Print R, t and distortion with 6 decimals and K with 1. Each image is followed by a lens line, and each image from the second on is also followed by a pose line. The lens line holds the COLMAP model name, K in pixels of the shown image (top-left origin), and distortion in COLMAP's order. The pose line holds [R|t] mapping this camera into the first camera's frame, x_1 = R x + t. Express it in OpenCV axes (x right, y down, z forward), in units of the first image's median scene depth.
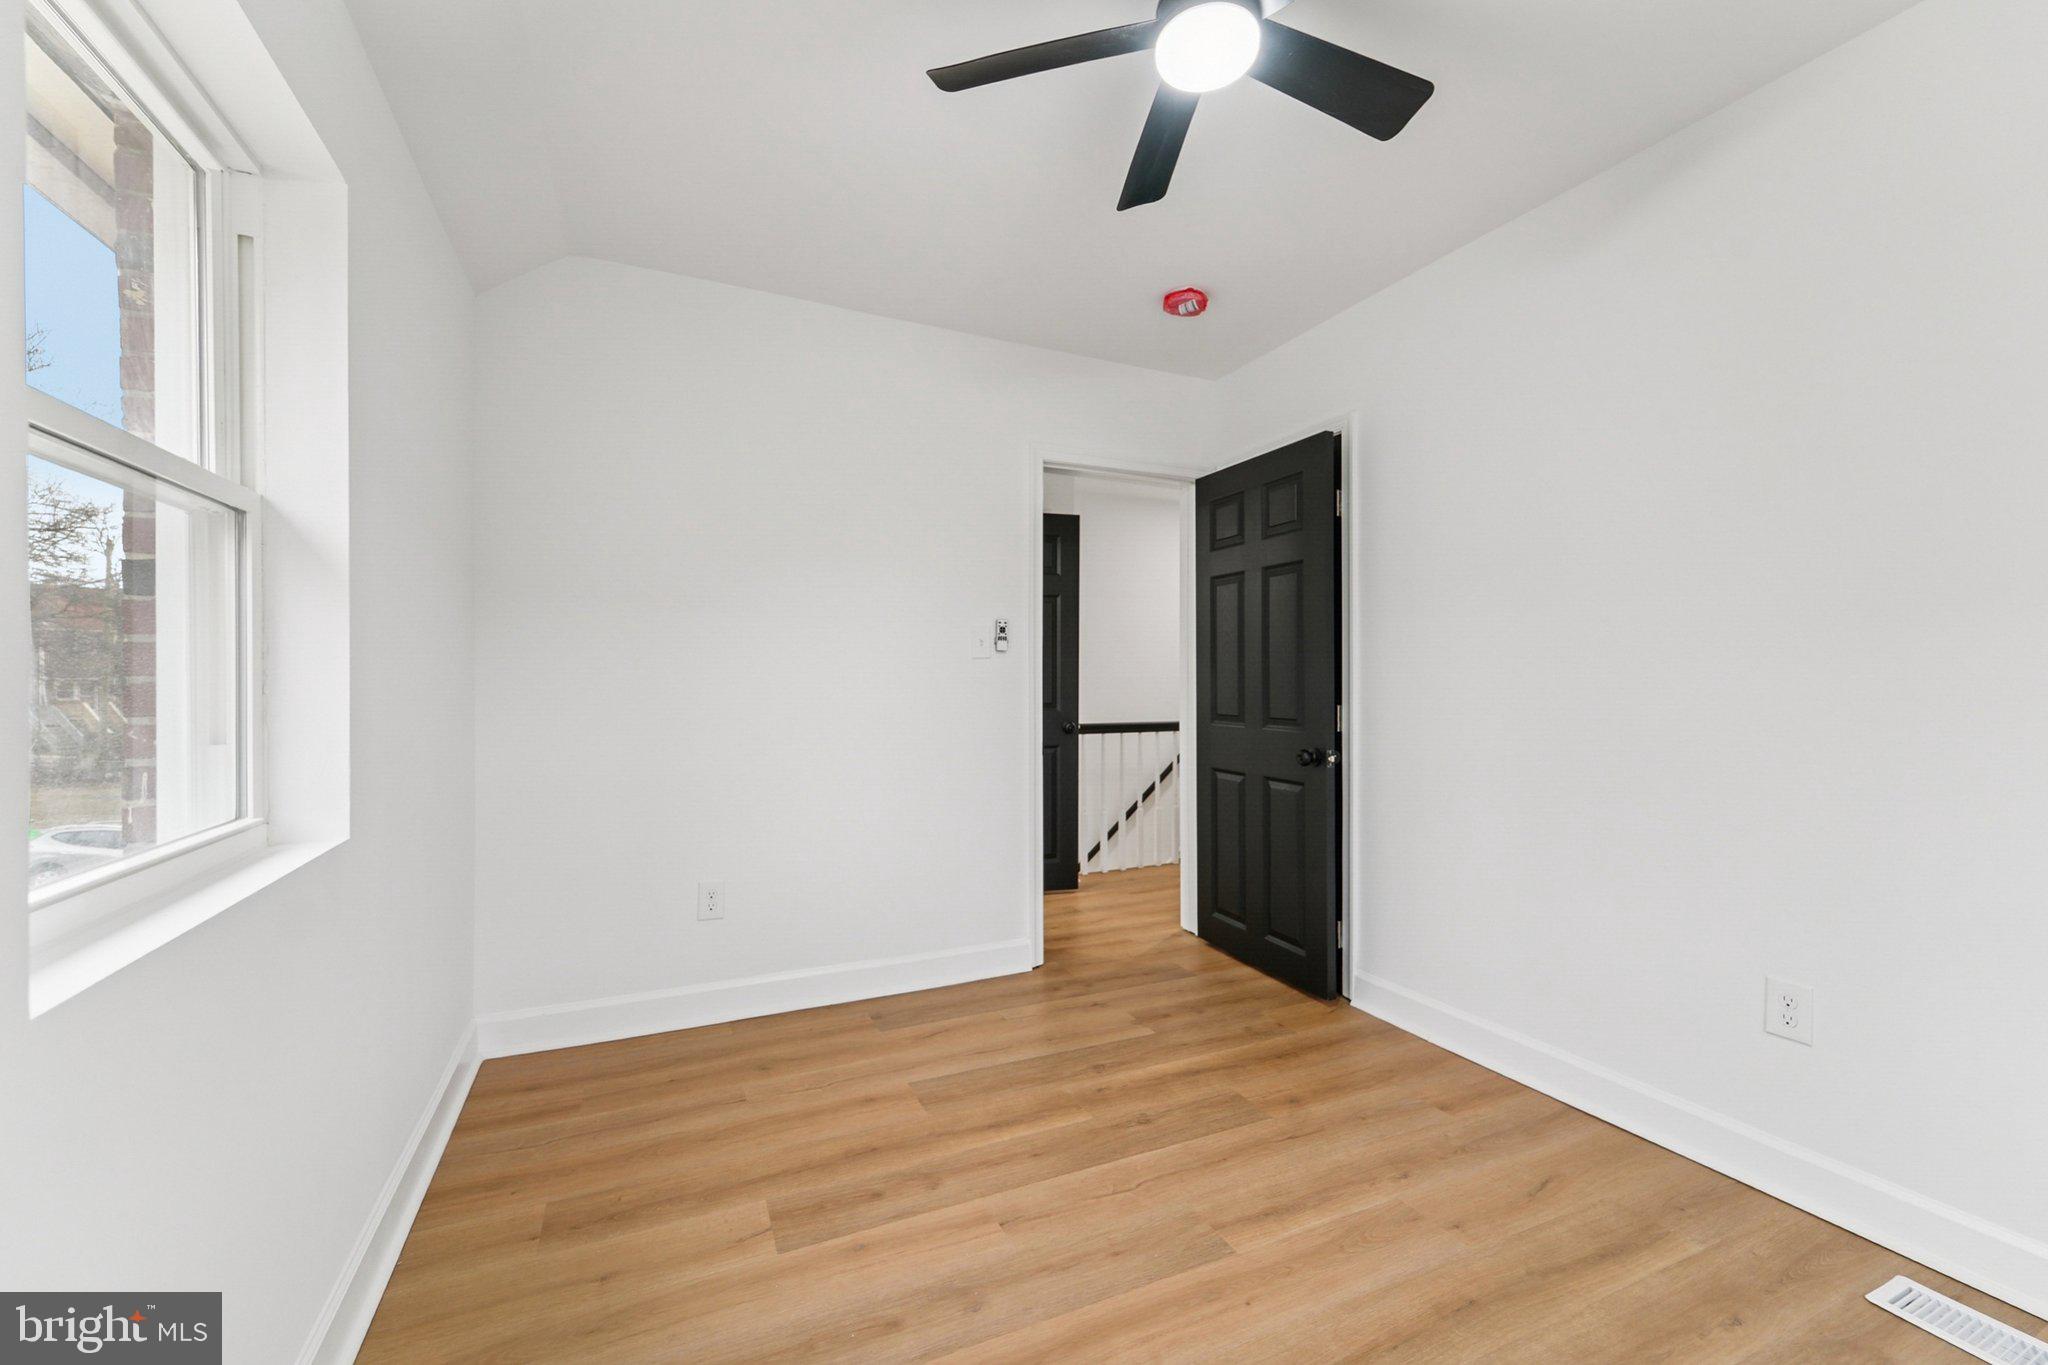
lens RADIAL K [[821.7, 0, 1034.2], [0, 821.7, 693.2], [0, 0, 1]] dist [0.018253, -0.006907]
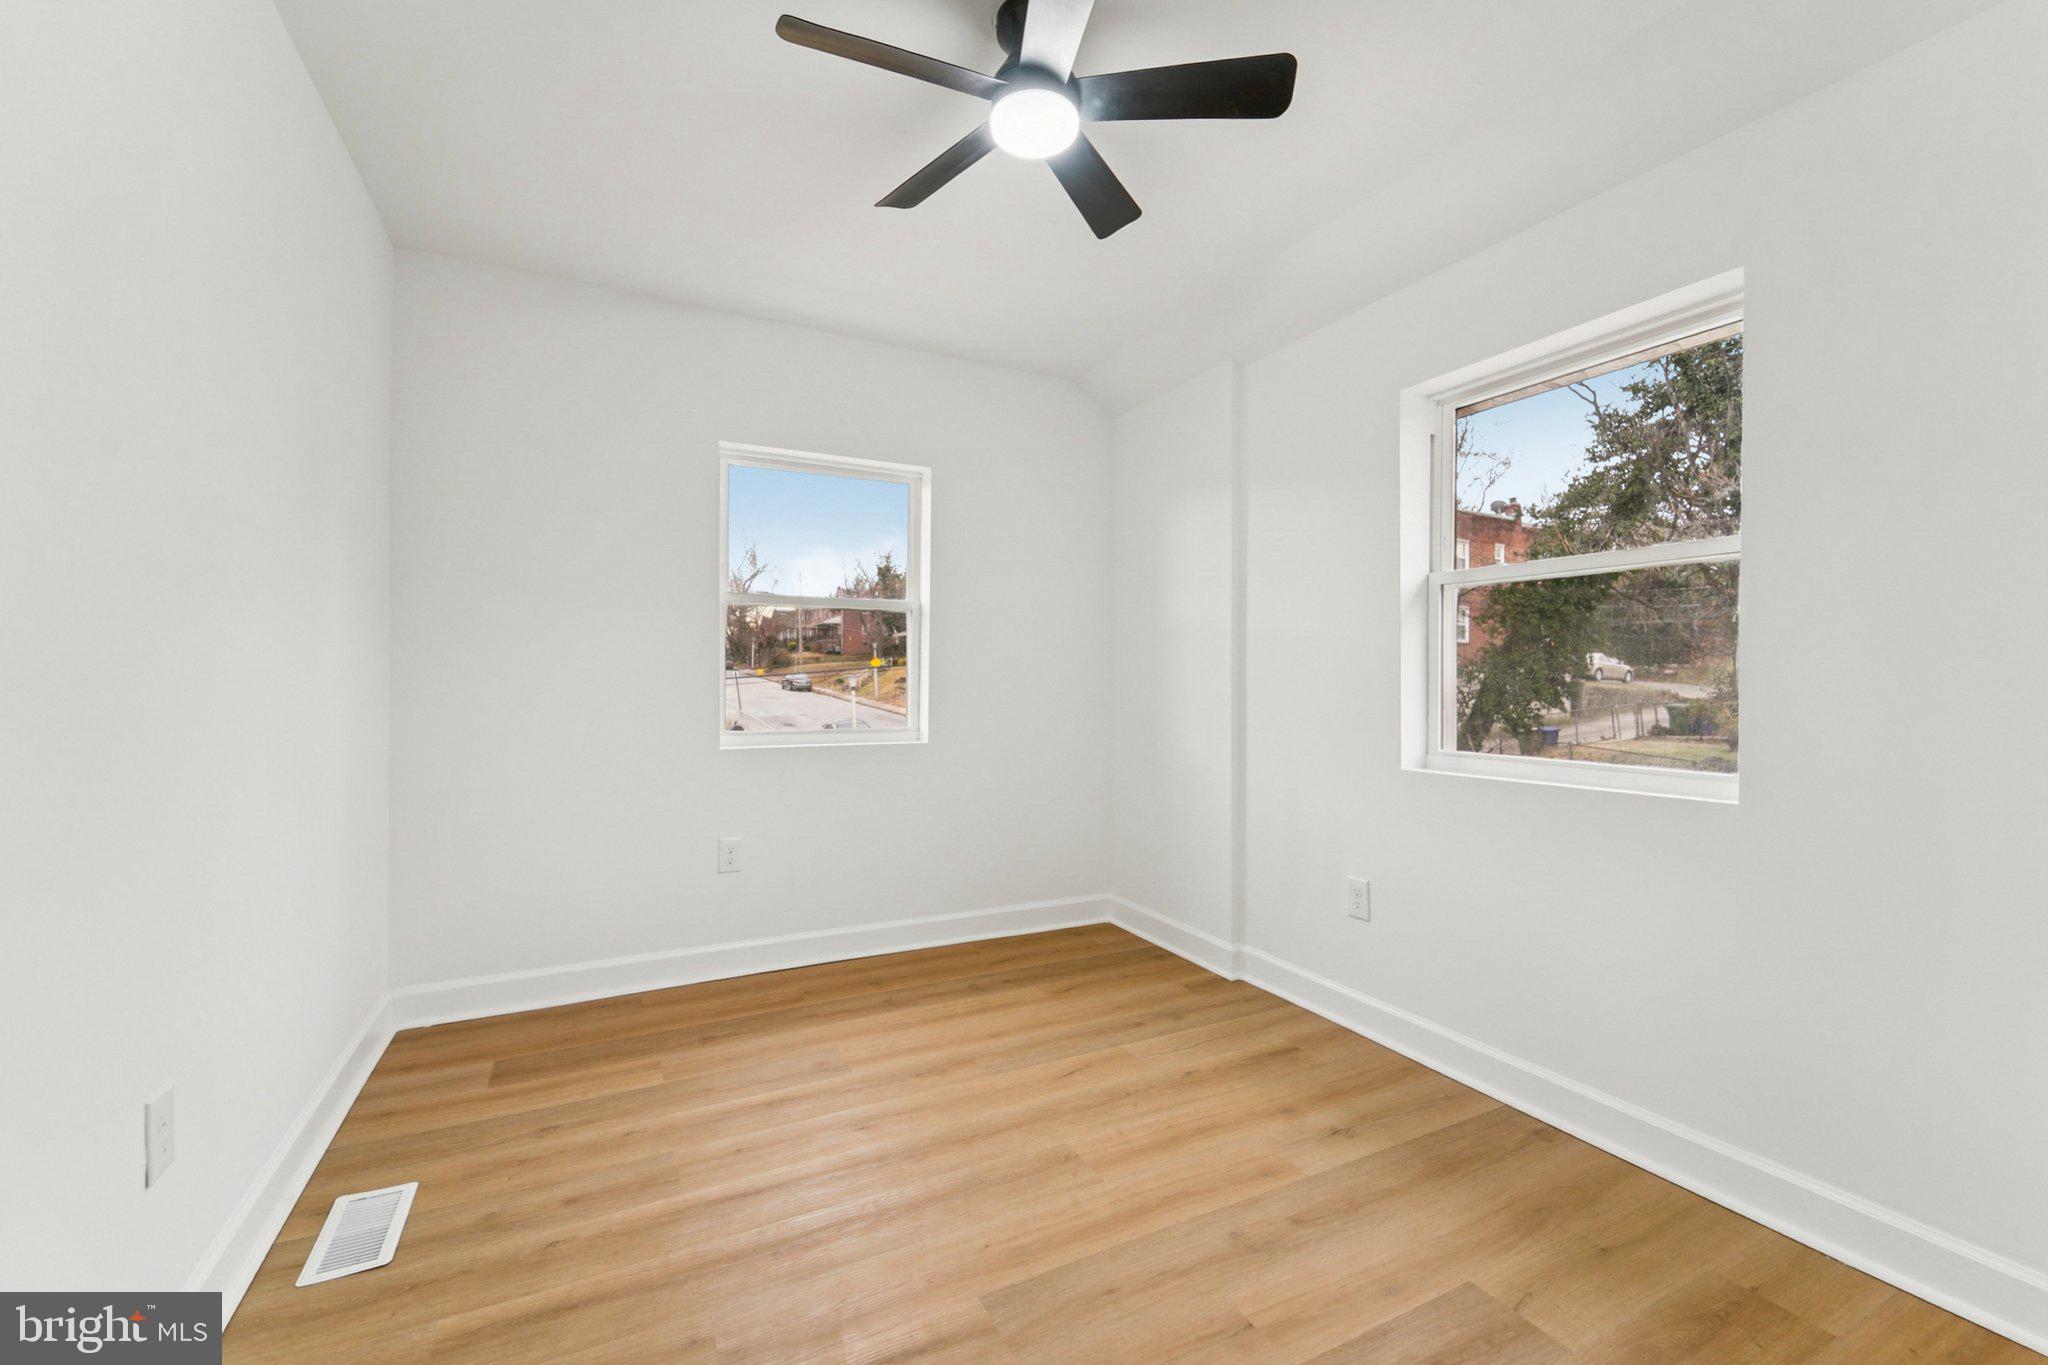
lens RADIAL K [[821.7, 0, 1034.2], [0, 821.7, 693.2], [0, 0, 1]] dist [0.018253, -0.006907]
pose [[-0.999146, -0.001304, -0.041291, 0.230232], [-0.001963, 0.999871, 0.015917, -0.000606], [0.041264, 0.015985, -0.999020, 1.967172]]
